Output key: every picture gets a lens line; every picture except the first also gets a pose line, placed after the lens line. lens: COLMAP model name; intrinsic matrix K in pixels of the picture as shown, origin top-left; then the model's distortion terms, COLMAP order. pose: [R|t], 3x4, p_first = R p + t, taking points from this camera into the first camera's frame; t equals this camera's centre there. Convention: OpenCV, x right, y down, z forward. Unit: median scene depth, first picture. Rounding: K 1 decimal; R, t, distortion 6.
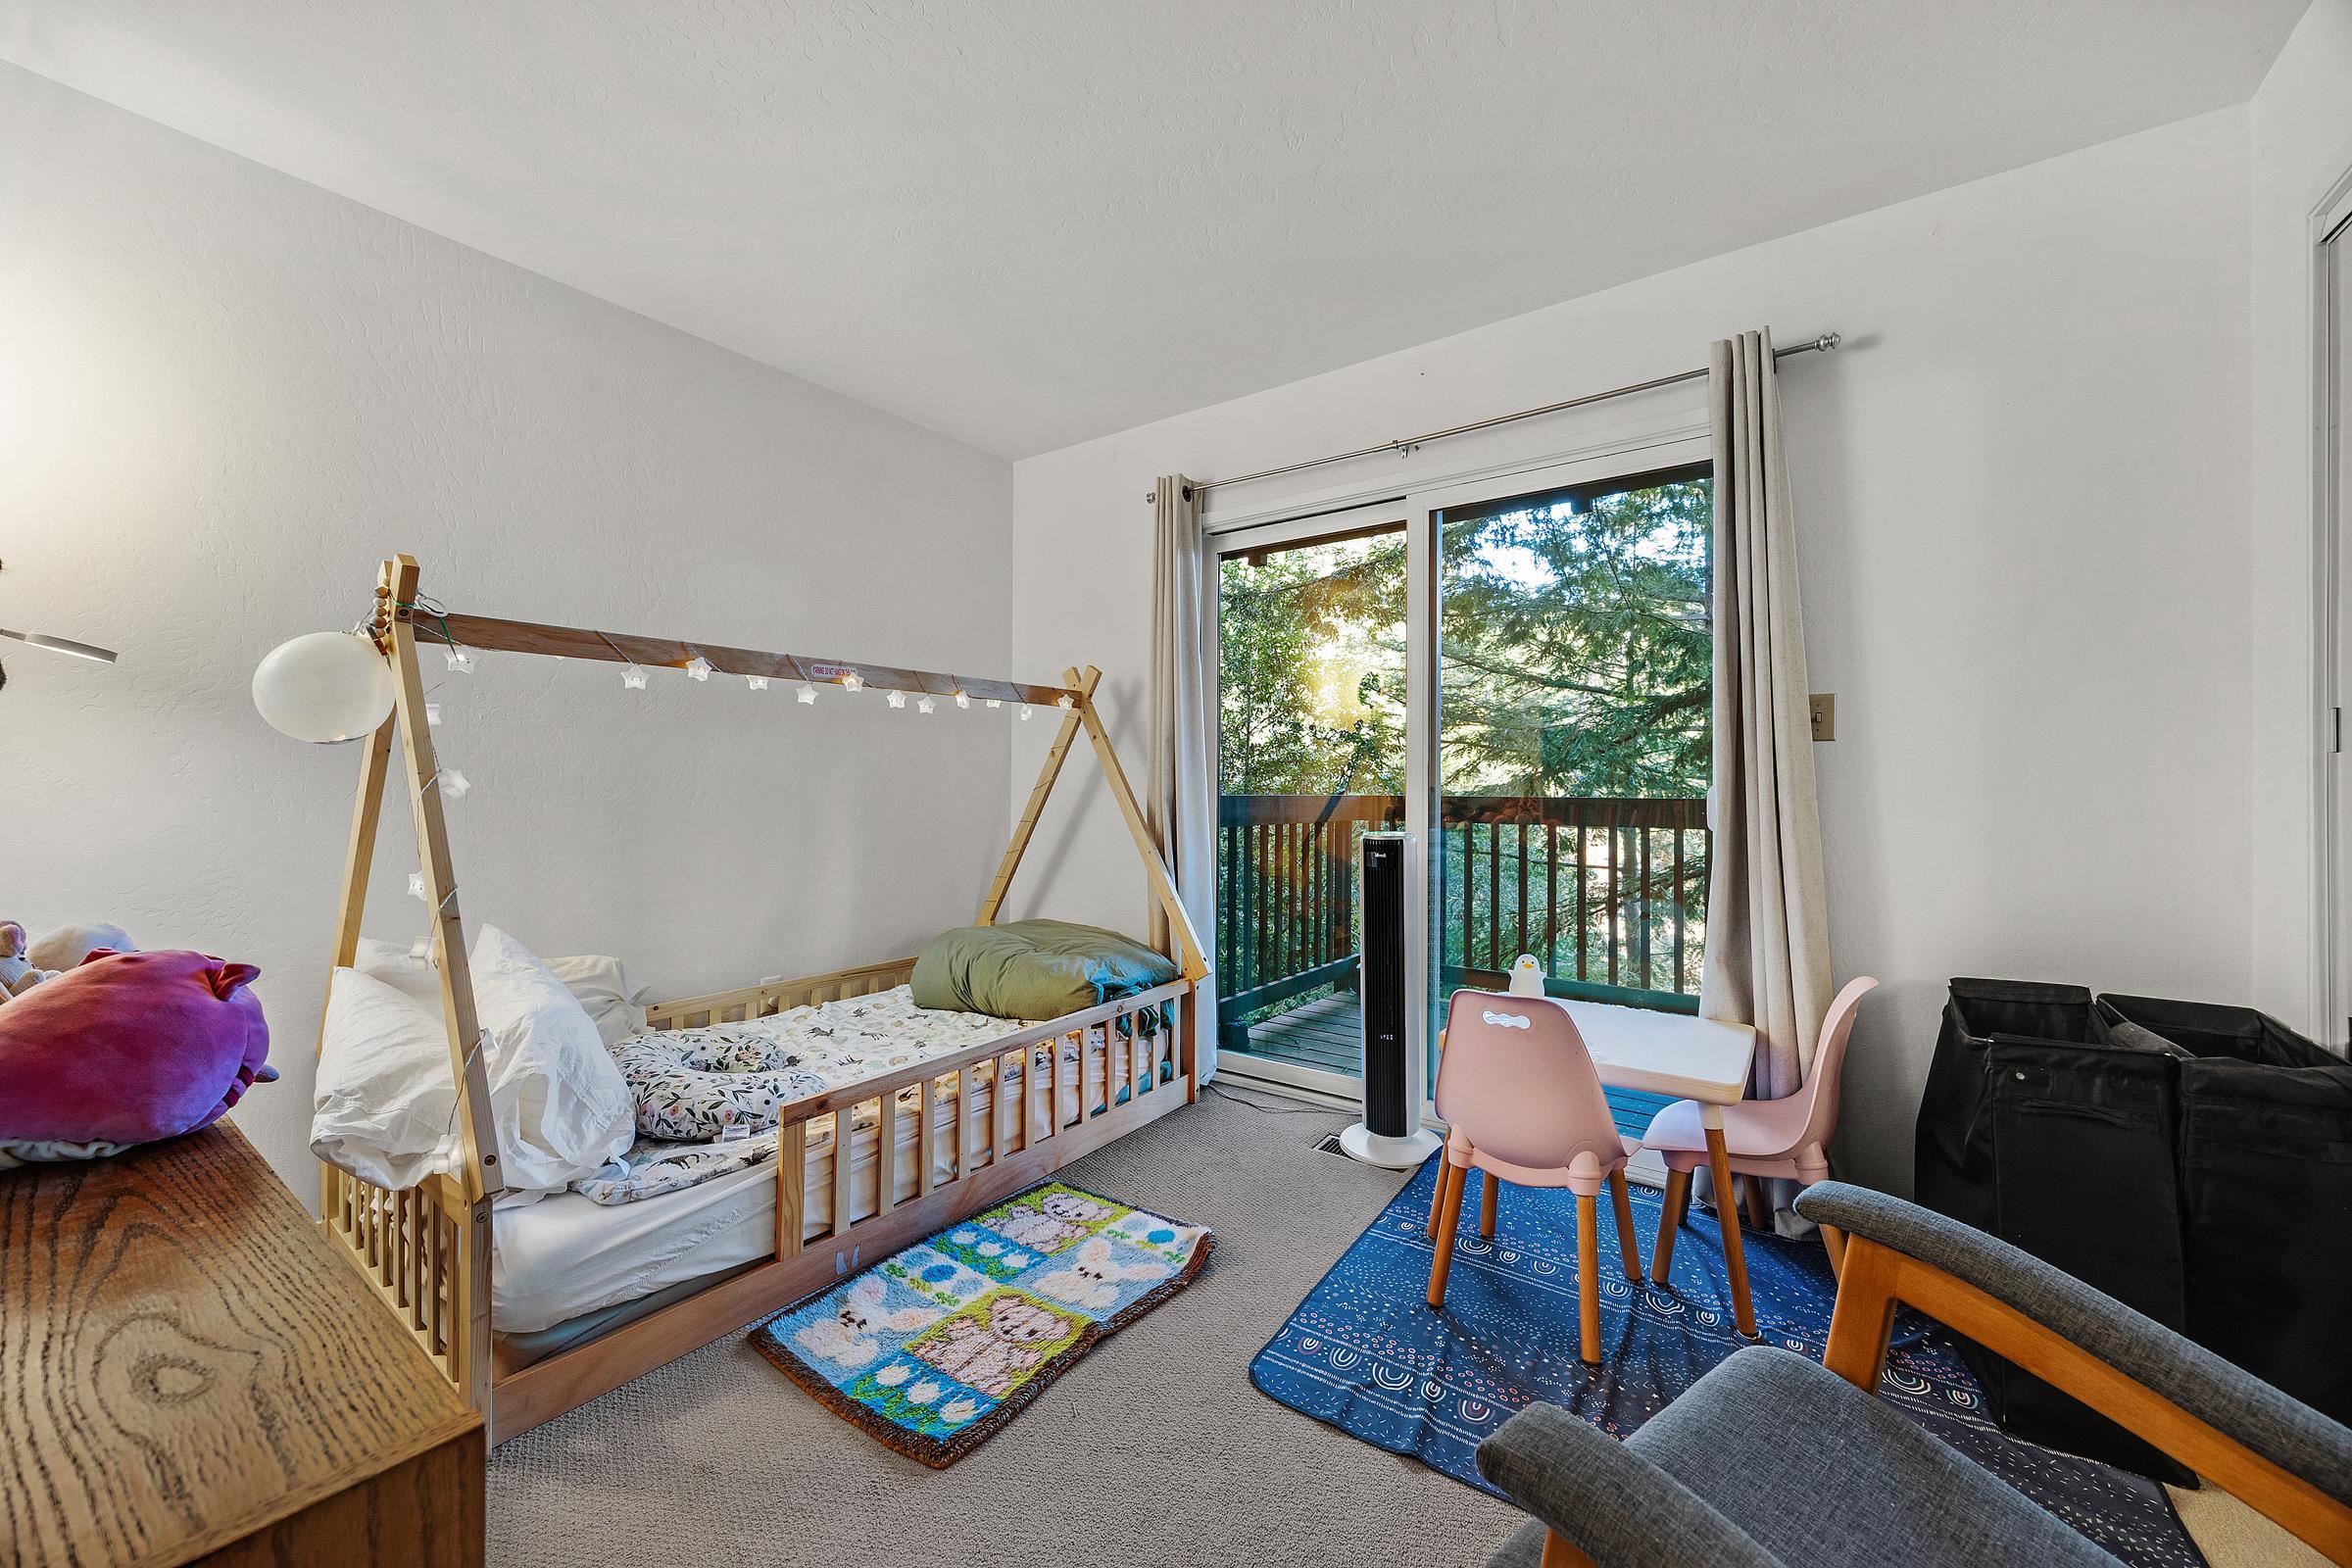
lens RADIAL K [[904.8, 0, 1175.5], [0, 904.8, 783.5], [0, 0, 1]] dist [0.002273, -0.000221]
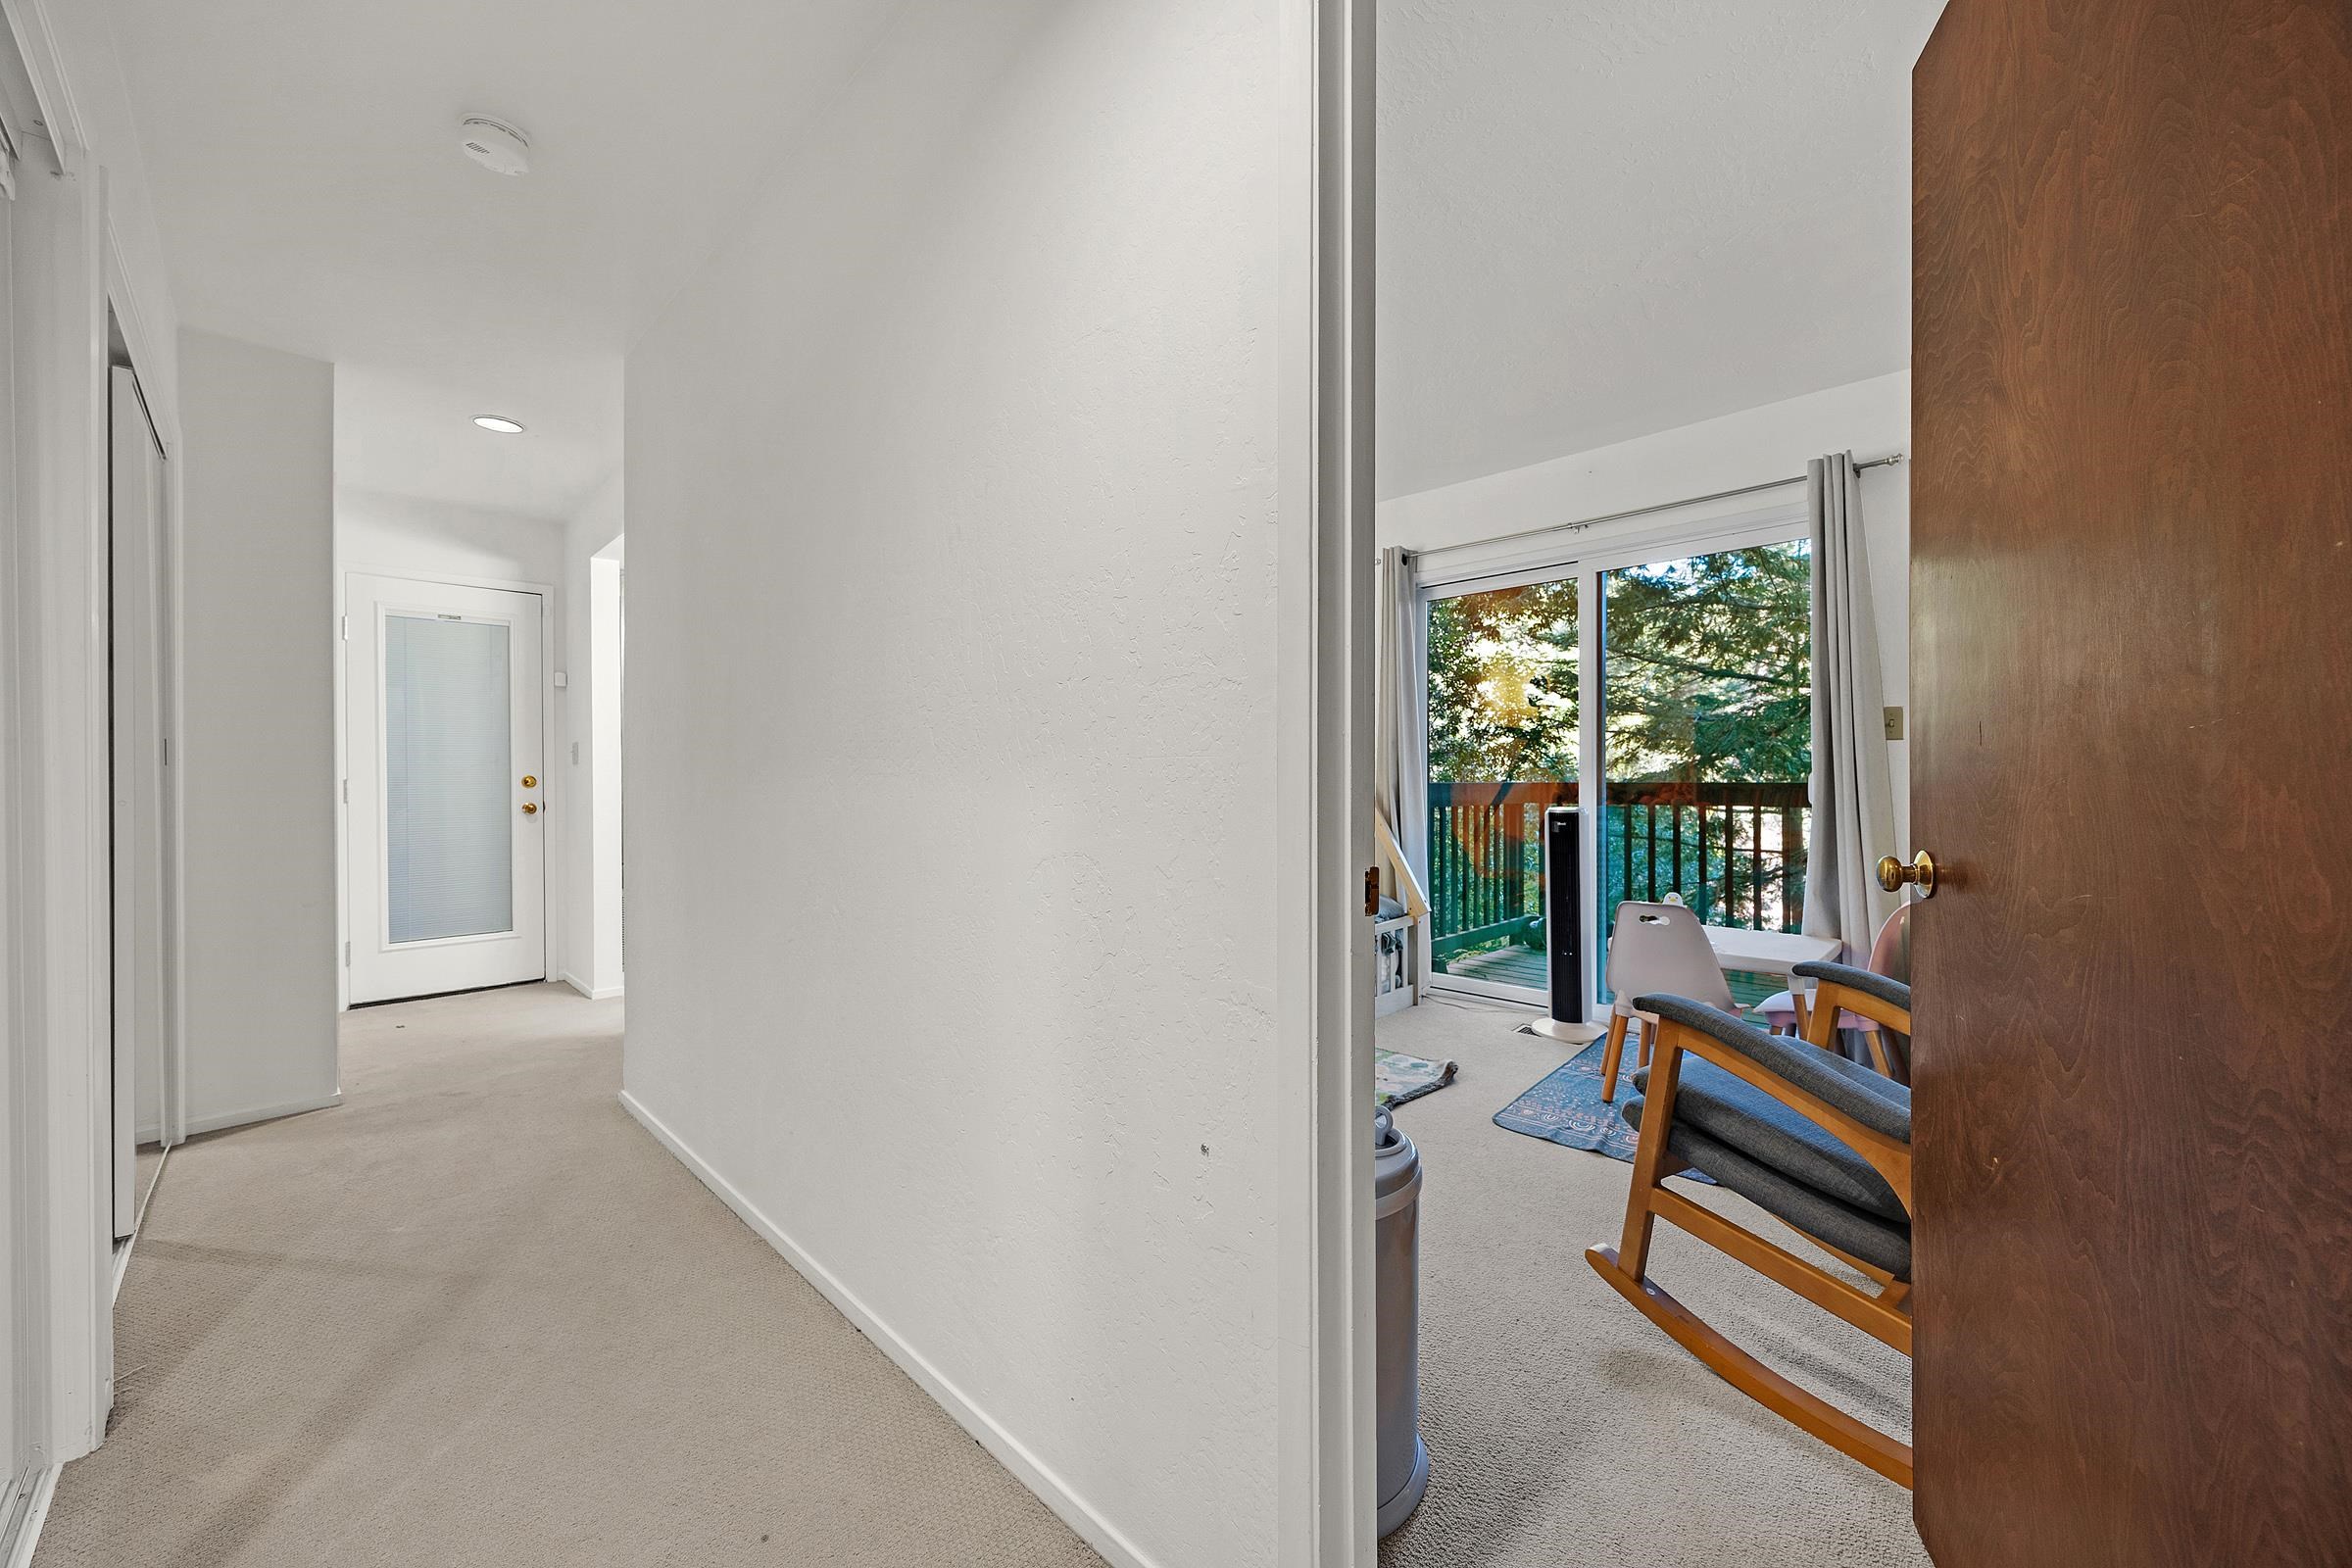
lens RADIAL K [[904.8, 0, 1175.5], [0, 904.8, 784.1], [0, 0, 1]] dist [0.002273, -0.000221]
pose [[0.988620, -0.009713, -0.150124, -0.109289], [0.011335, 0.999886, 0.009950, -0.002326], [0.150010, -0.011539, 0.988617, -0.339493]]
